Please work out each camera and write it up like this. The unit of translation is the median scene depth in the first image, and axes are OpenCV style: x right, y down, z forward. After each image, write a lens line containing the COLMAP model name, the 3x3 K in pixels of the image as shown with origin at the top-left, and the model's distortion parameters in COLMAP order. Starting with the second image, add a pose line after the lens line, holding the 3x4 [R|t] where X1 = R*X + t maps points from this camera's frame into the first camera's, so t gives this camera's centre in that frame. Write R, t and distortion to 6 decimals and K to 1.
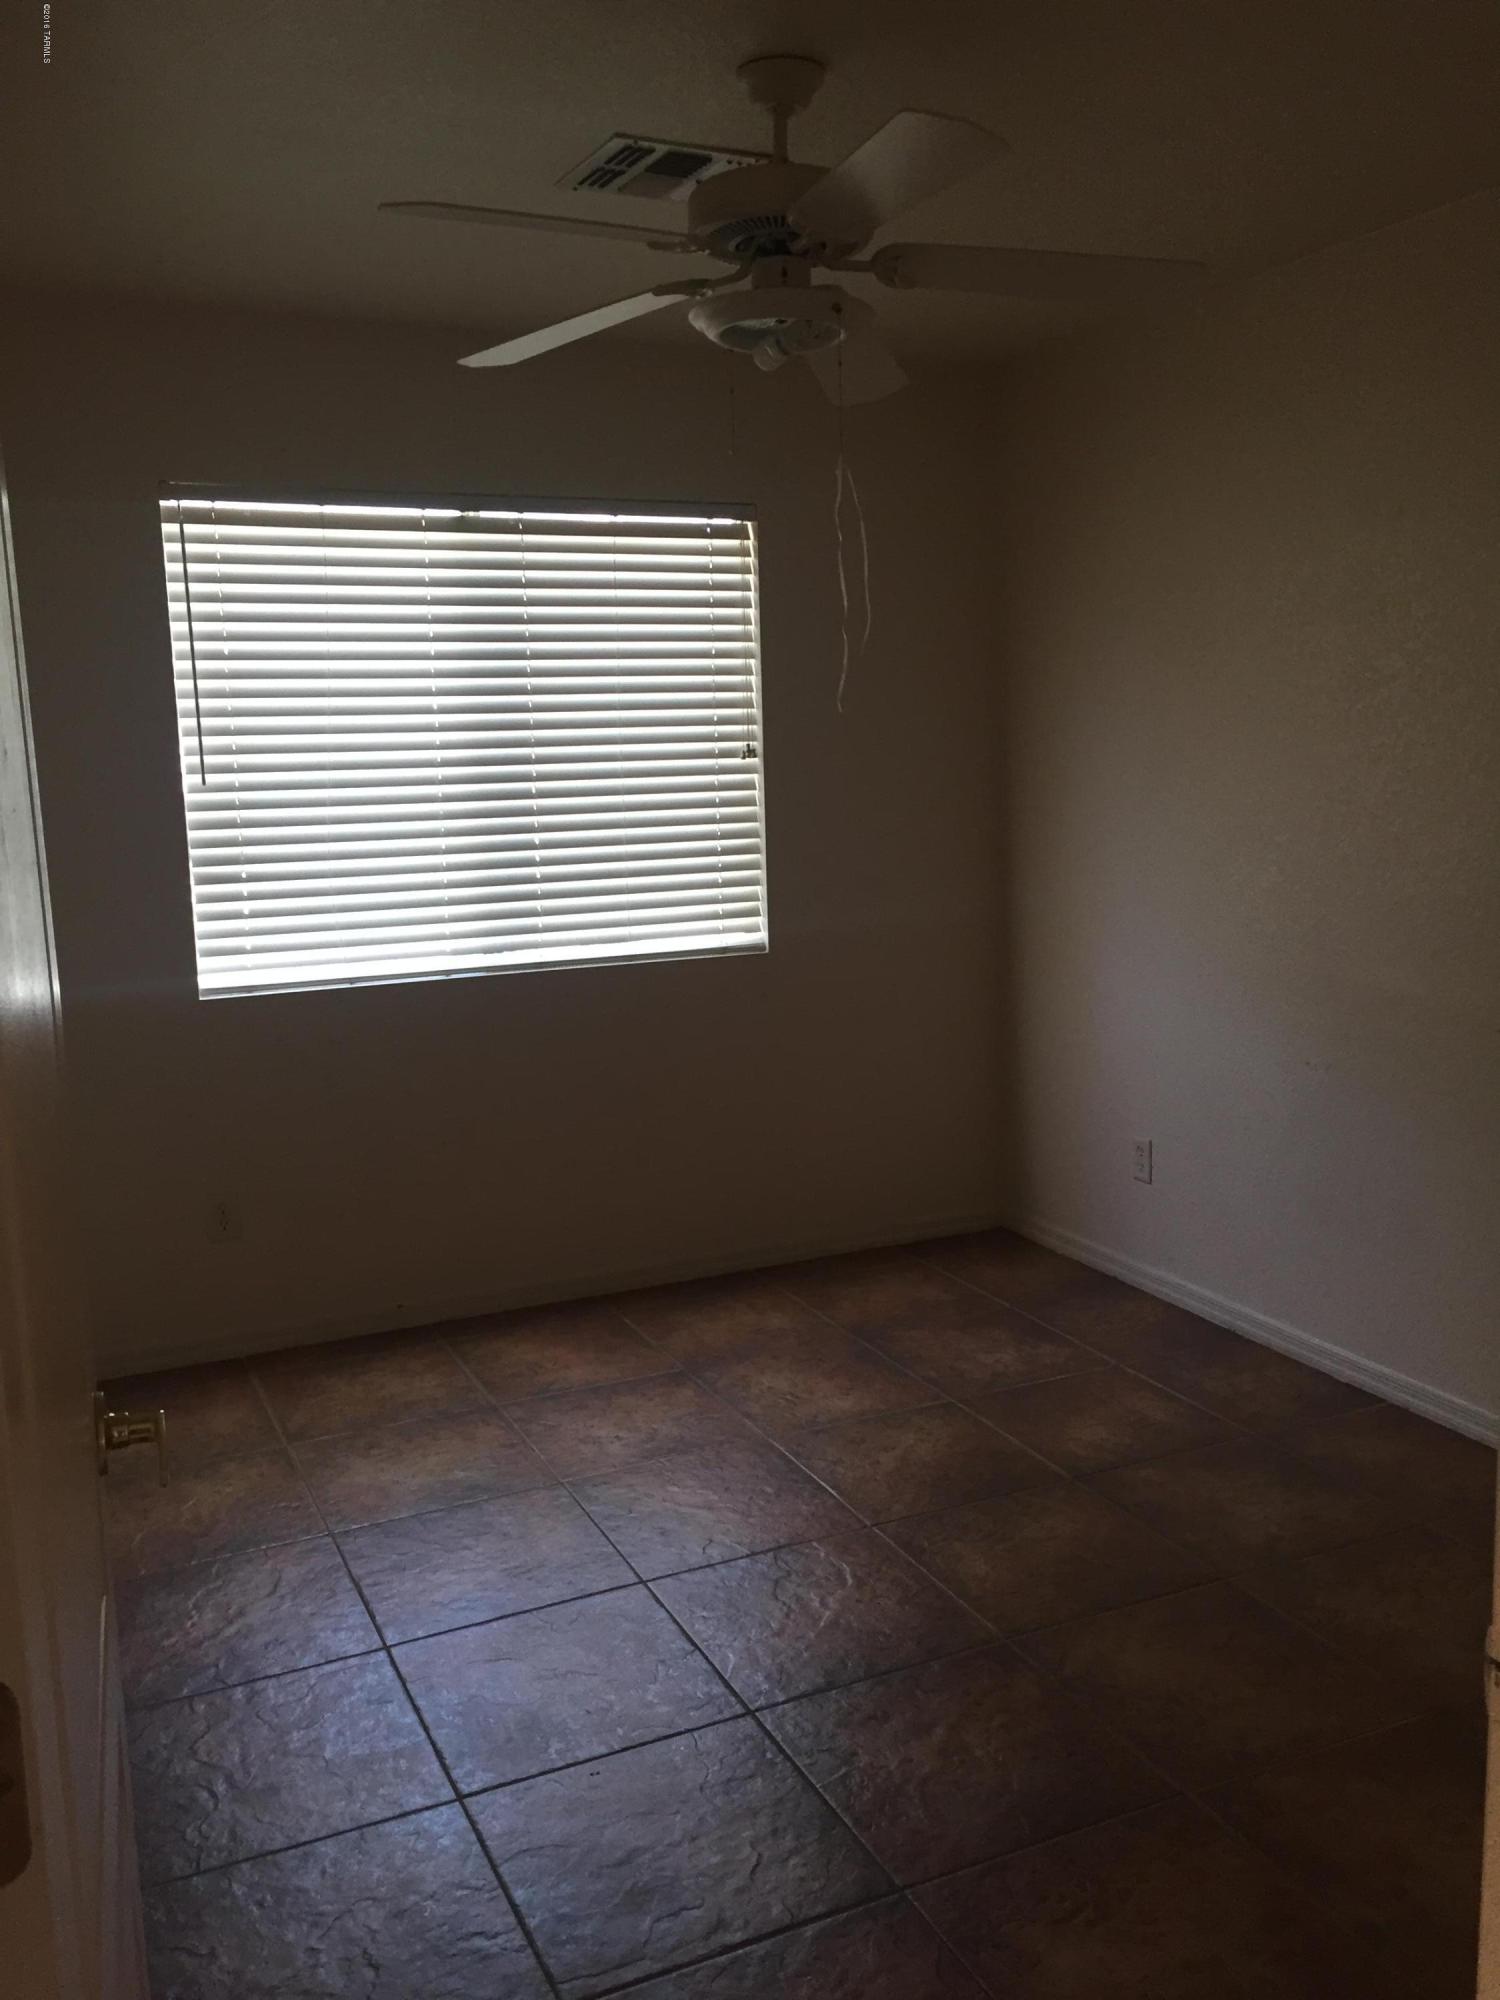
lens RADIAL K [[1685.9, 0, 747.4], [0, 1685.9, 998.4], [0, 0, 1]] dist [0.009526, -0.003998]
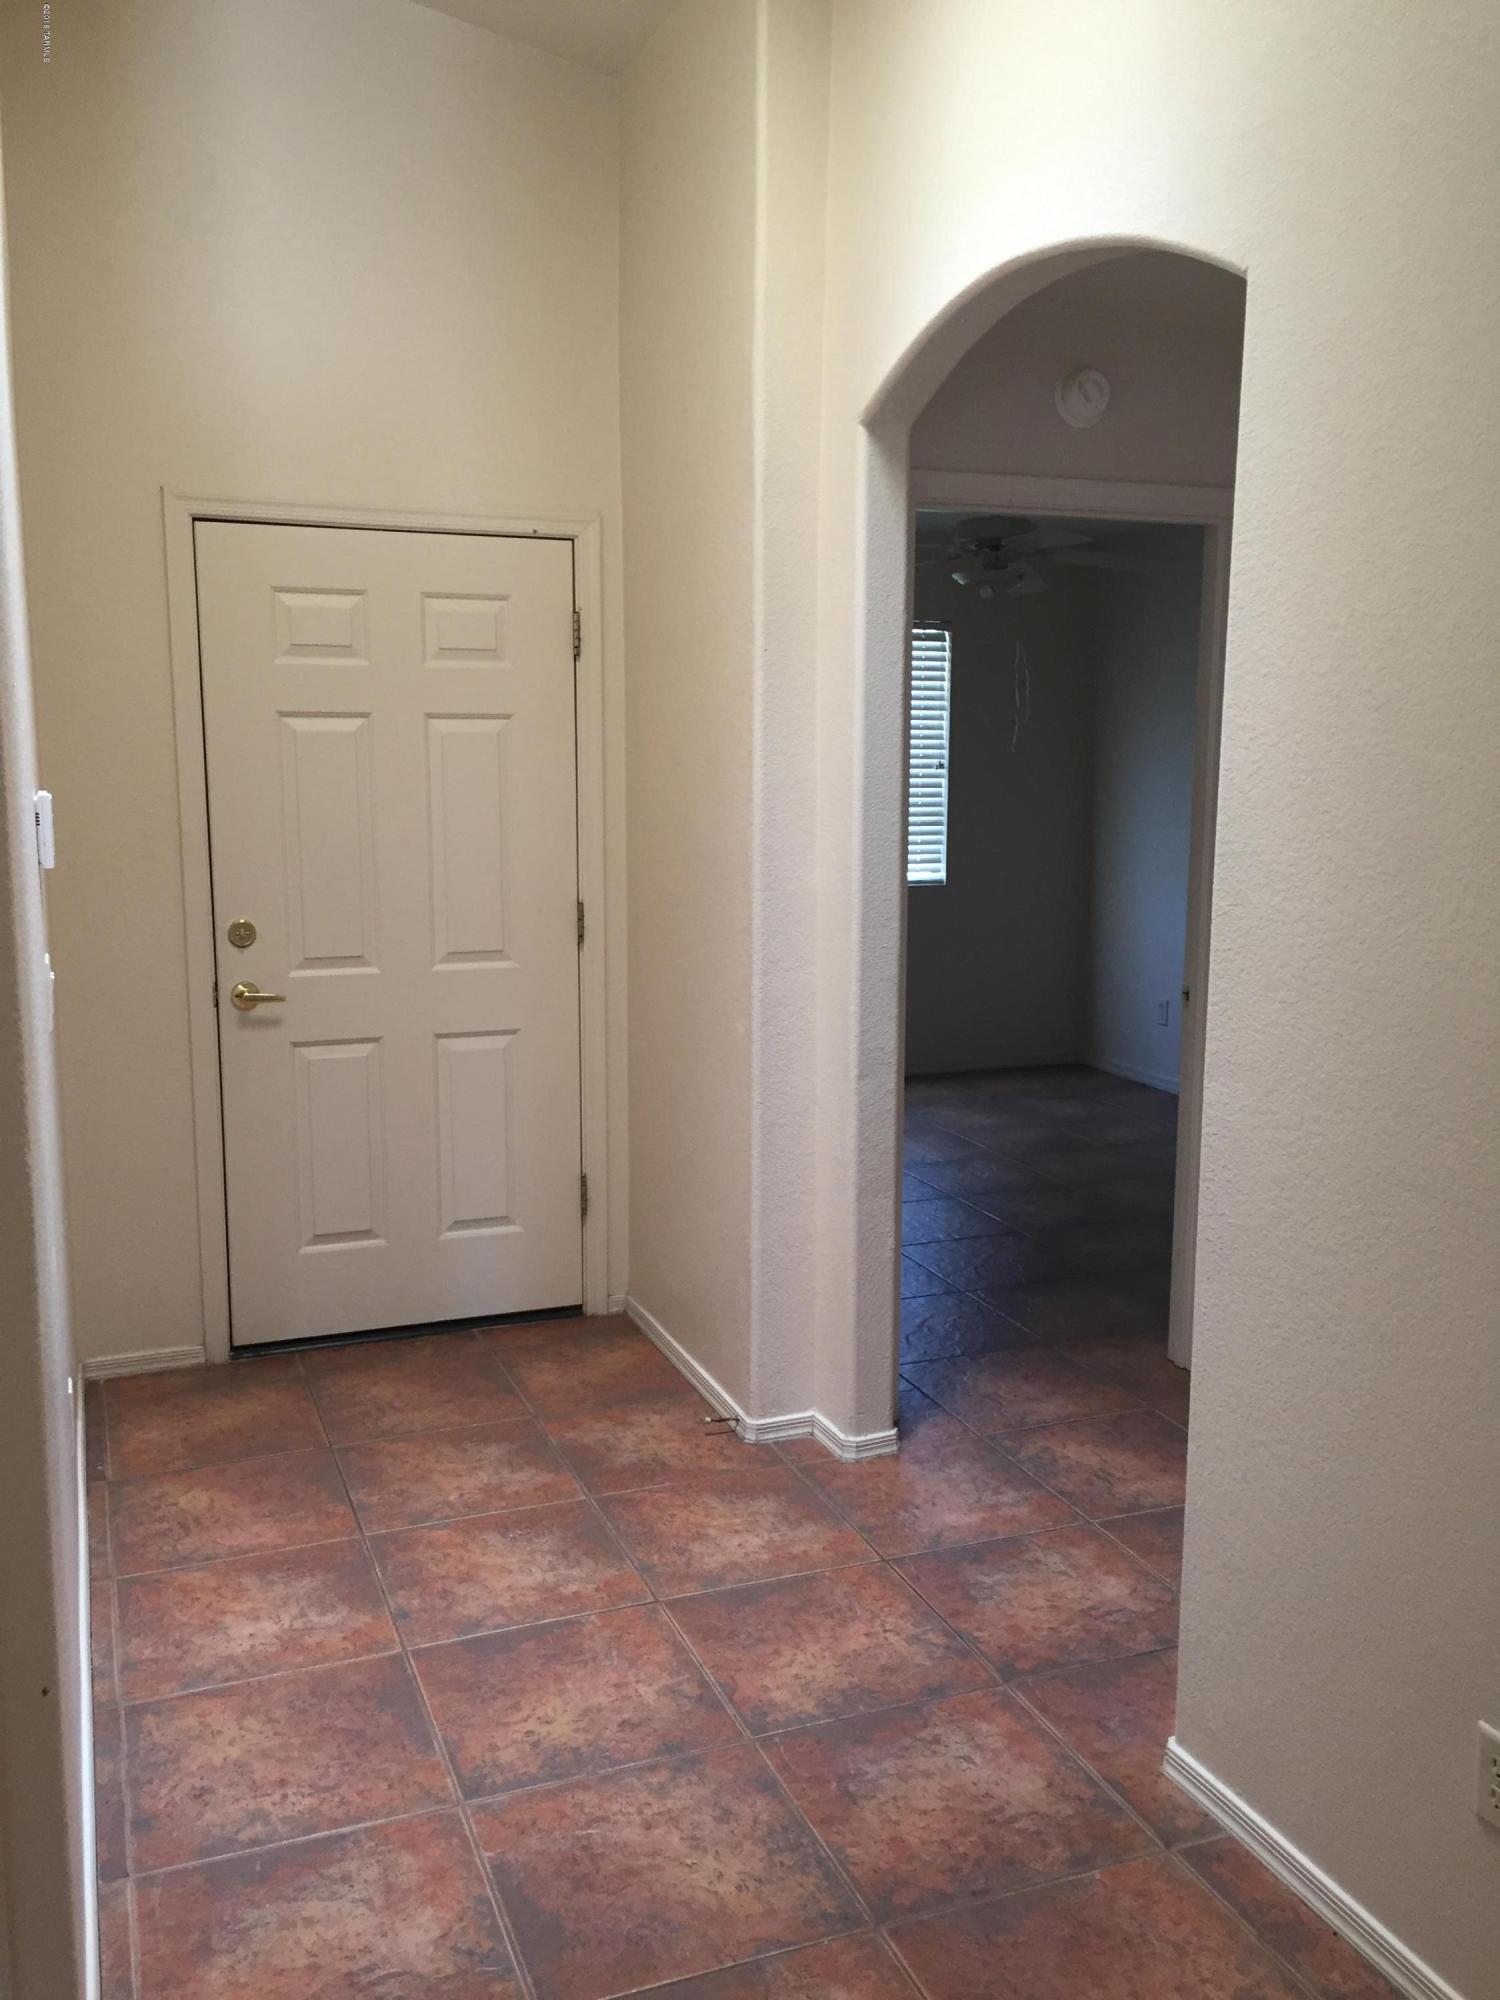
lens RADIAL K [[1685.9, 0, 757.3], [0, 1685.9, 1002.9], [0, 0, 1]] dist [0.009526, -0.003998]
pose [[0.997893, 0.041002, -0.050281, -0.088155], [-0.041195, 0.999147, -0.002806, 0.106138], [0.050123, 0.004871, 0.998731, -0.712112]]
